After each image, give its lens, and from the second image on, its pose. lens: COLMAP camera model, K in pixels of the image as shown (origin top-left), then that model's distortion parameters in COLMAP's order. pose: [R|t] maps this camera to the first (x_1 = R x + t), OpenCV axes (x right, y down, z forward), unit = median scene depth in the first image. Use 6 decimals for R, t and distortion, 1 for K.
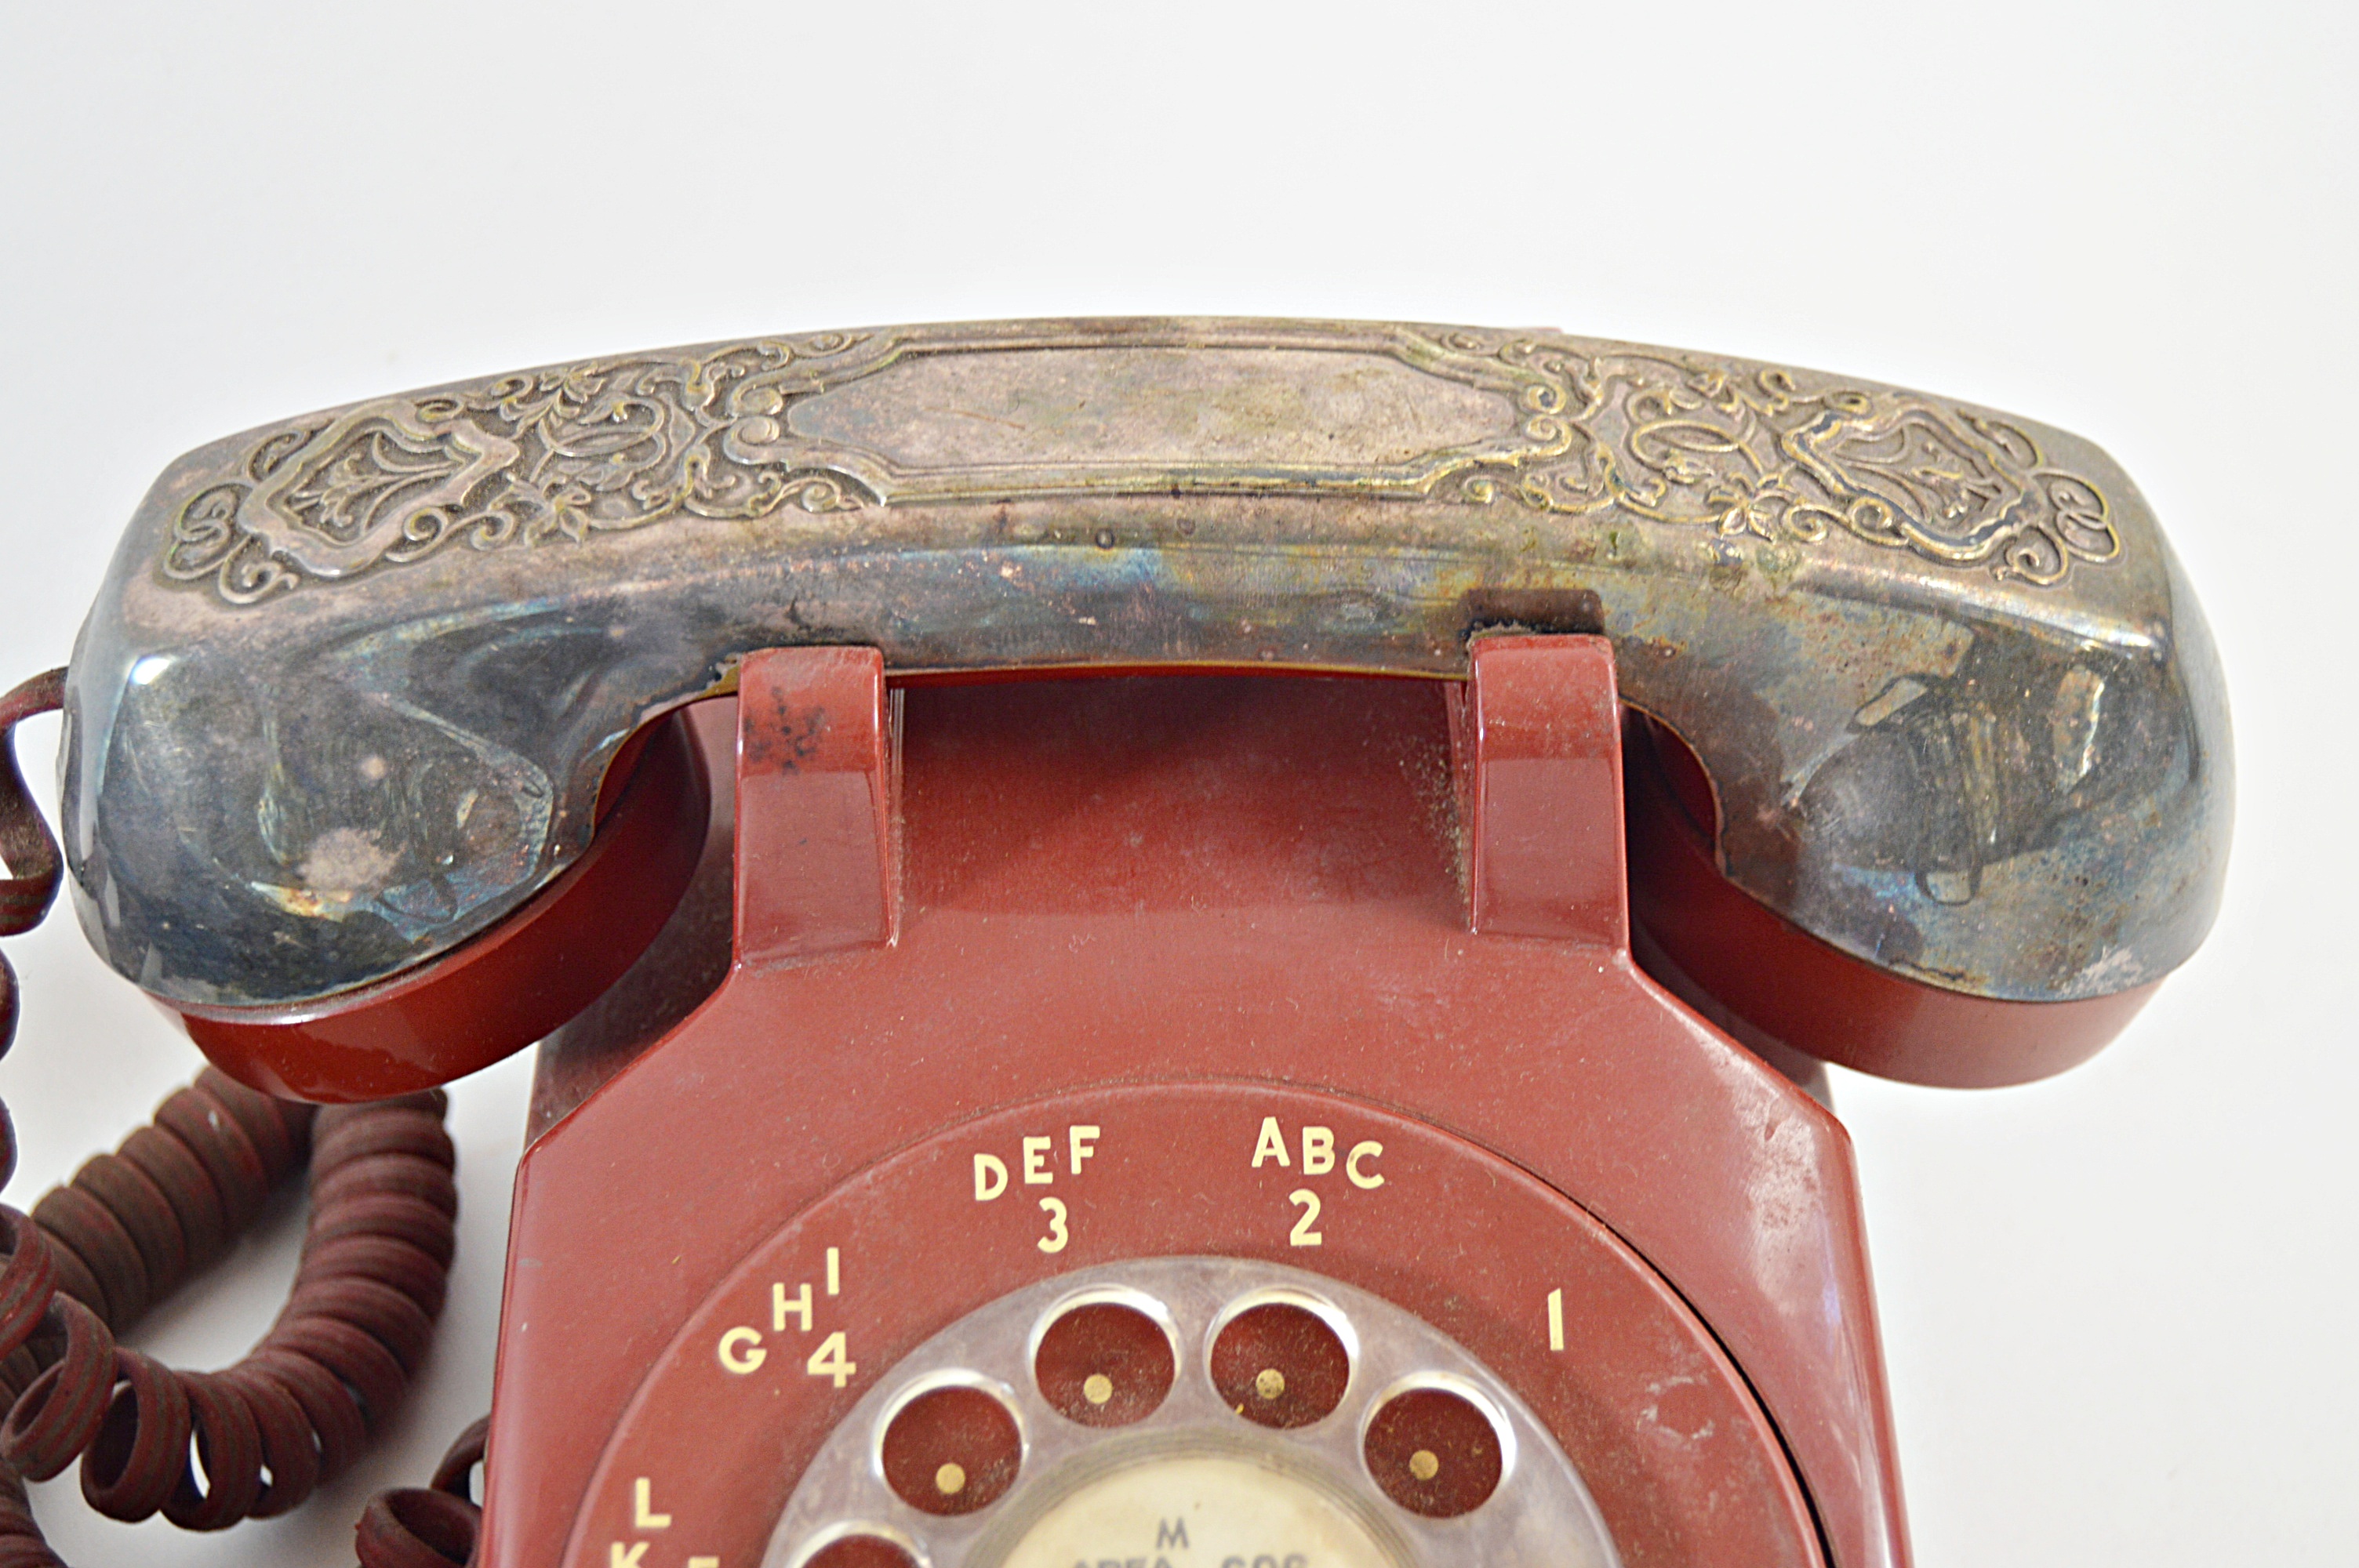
lens RADIAL K [[4275.9, 0, 1183.9], [0, 4275.9, 780.6], [0, 0, 1]] dist [0.004821, 0.000000]
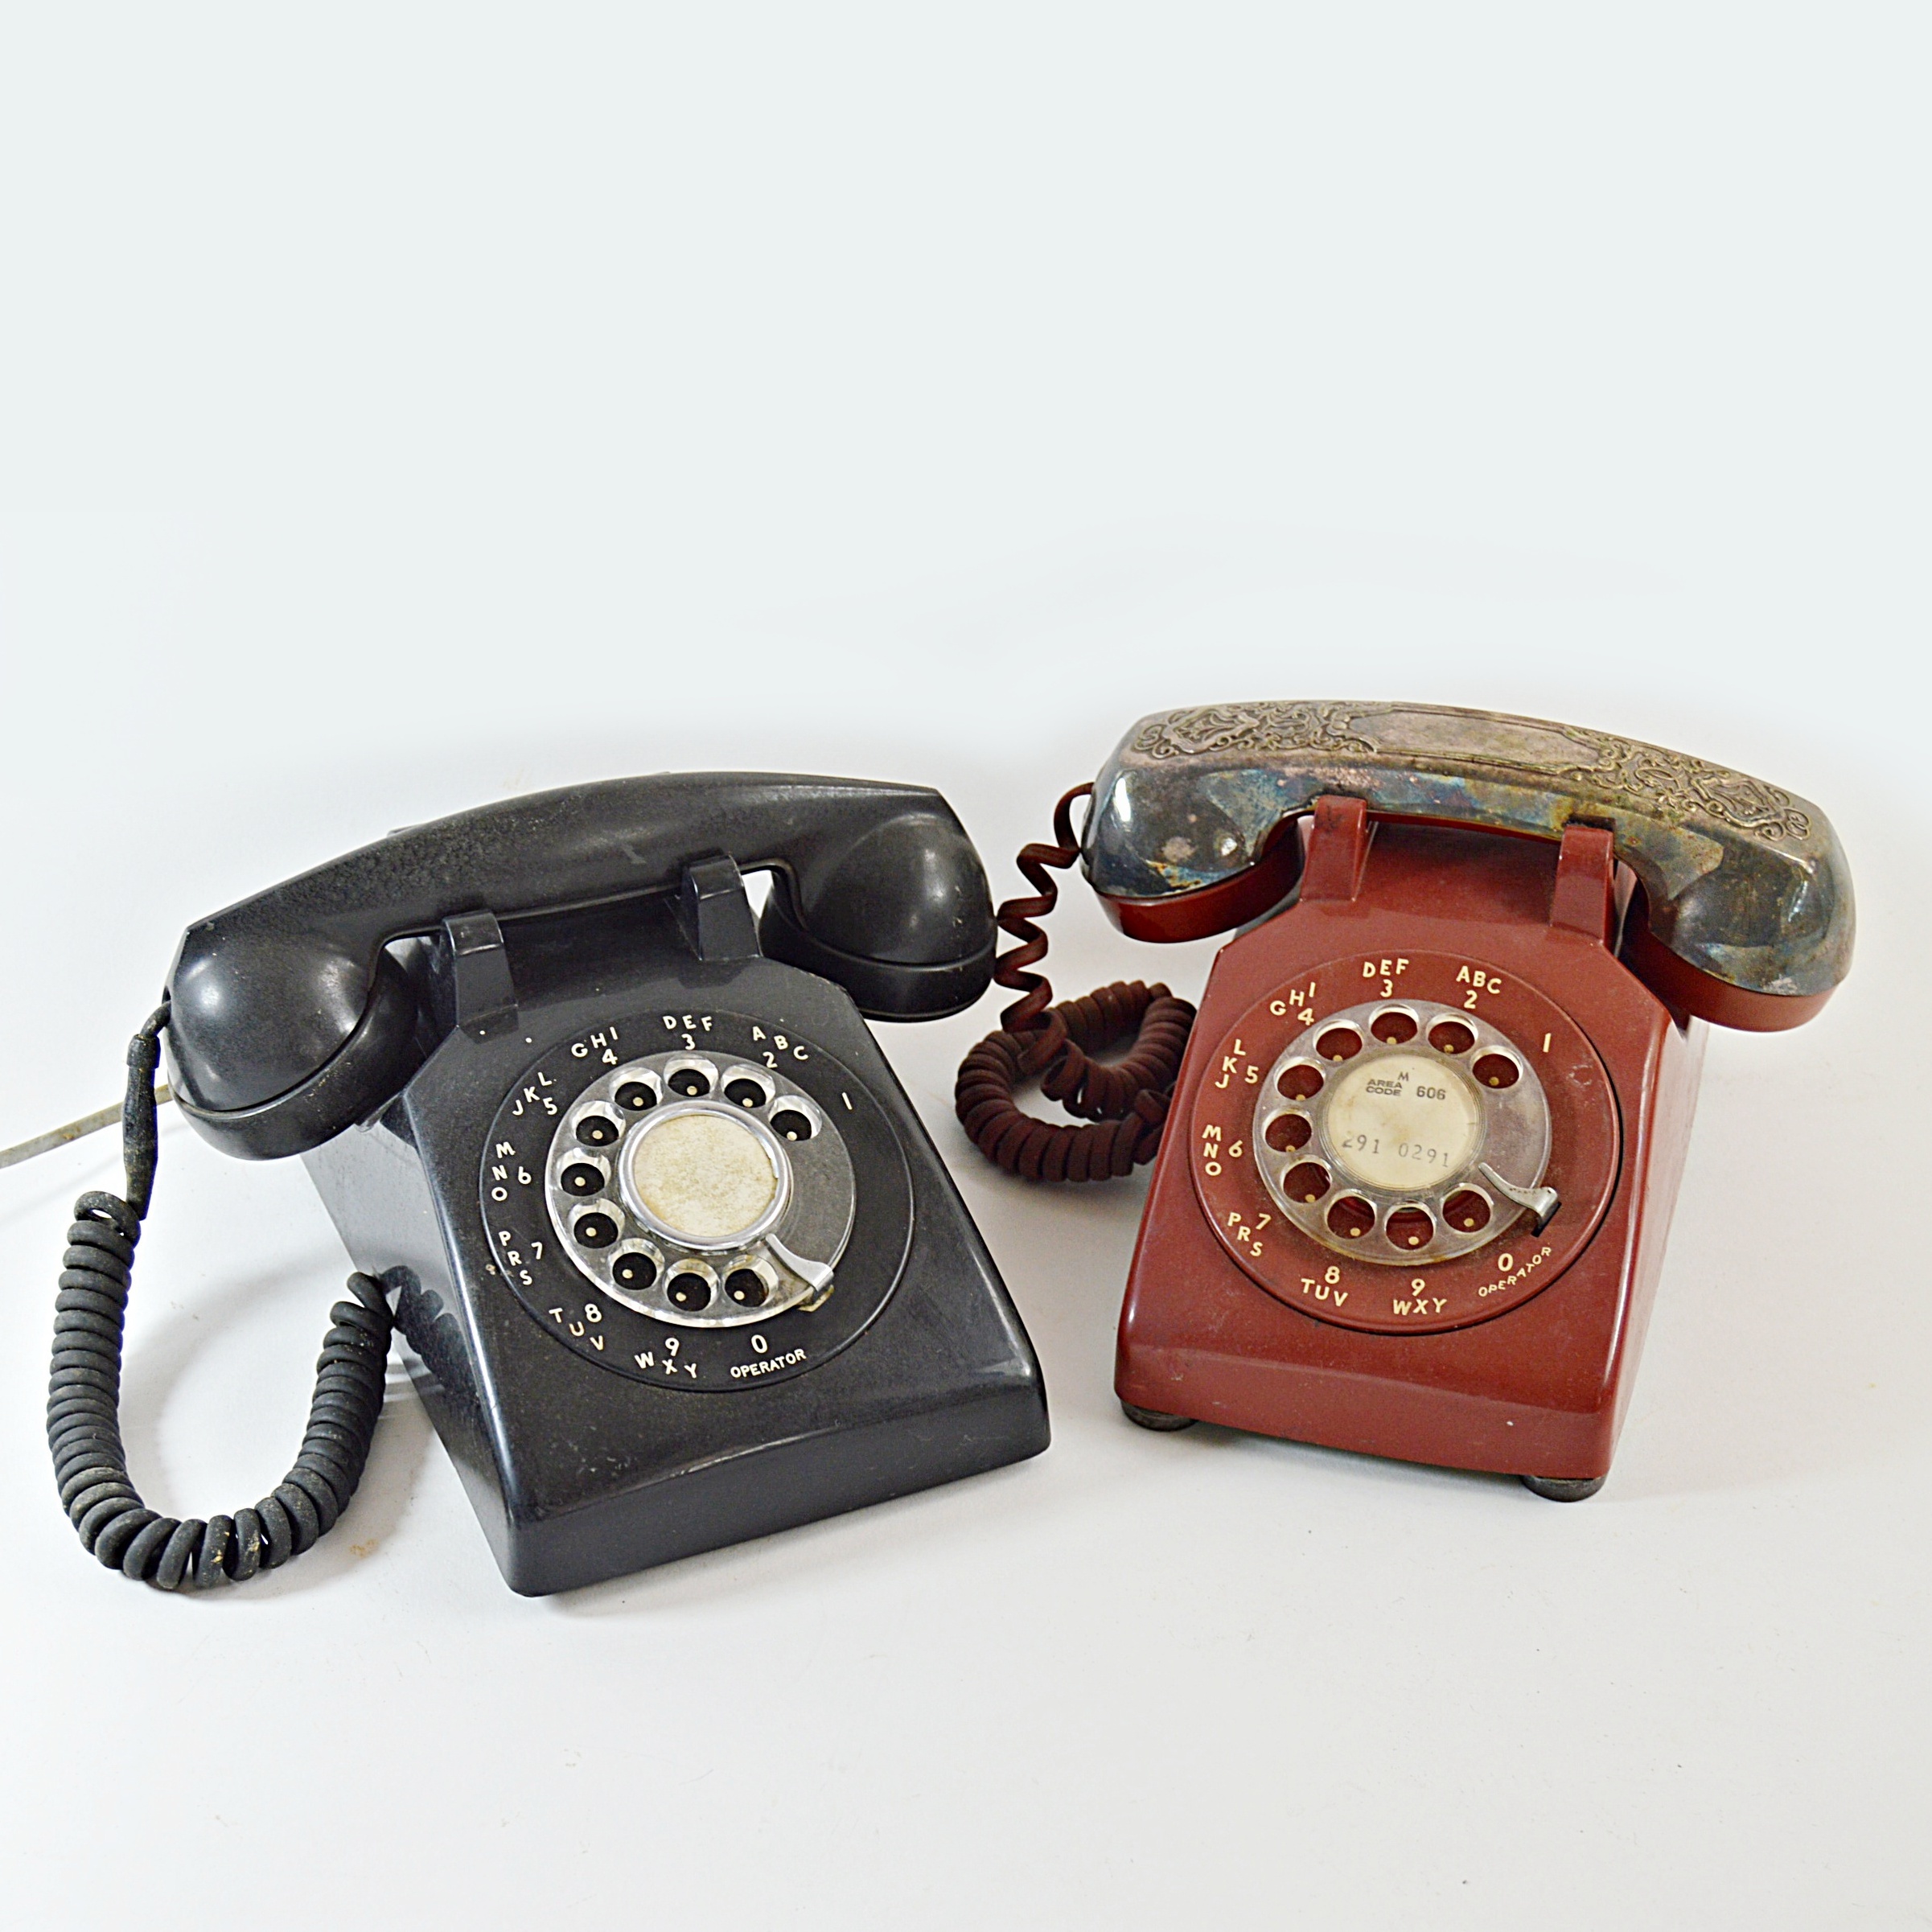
lens RADIAL K [[2920.7, 0, 966.0], [0, 2920.7, 968.9], [0, 0, 1]] dist [0.007632, 0.000000]
pose [[0.954082, 0.161353, -0.252372, 0.194126], [-0.184222, 0.980416, -0.069619, 0.275260], [0.236197, 0.112915, 0.965122, -1.008136]]
